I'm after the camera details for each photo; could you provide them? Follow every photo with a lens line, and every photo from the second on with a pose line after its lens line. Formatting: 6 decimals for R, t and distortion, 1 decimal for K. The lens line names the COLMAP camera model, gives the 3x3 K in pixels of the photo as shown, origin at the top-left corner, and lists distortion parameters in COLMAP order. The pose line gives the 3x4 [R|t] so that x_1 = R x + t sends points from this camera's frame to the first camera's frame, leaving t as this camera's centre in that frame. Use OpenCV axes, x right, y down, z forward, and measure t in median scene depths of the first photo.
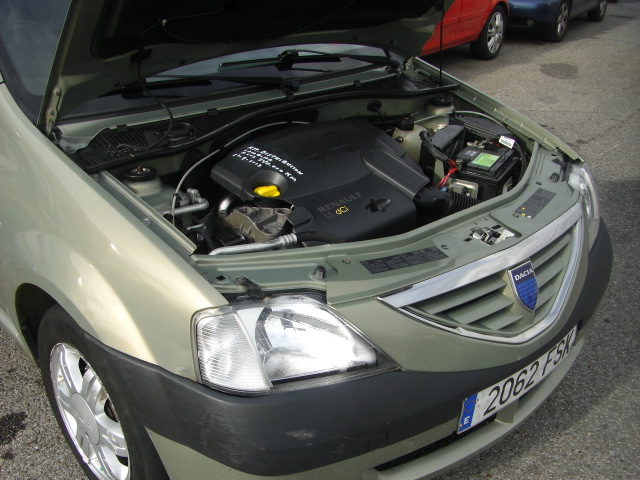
lens RADIAL K [[723.0, 0, 295.4], [0, 723.0, 299.1], [0, 0, 1]] dist [-0.182033, 0.099678]
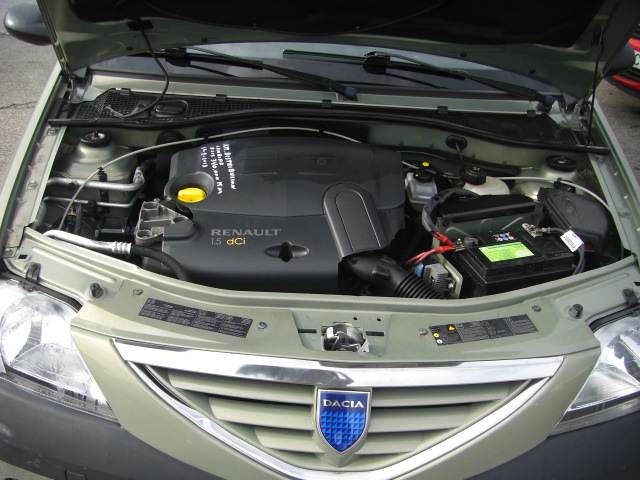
lens RADIAL K [[723.0, 0, 295.4], [0, 723.0, 299.1], [0, 0, 1]] dist [-0.182033, 0.099678]
pose [[0.745848, 0.396621, -0.535166, 0.600420], [-0.362024, 0.915759, 0.174141, -0.232324], [0.559151, 0.063860, 0.826603, 0.314415]]
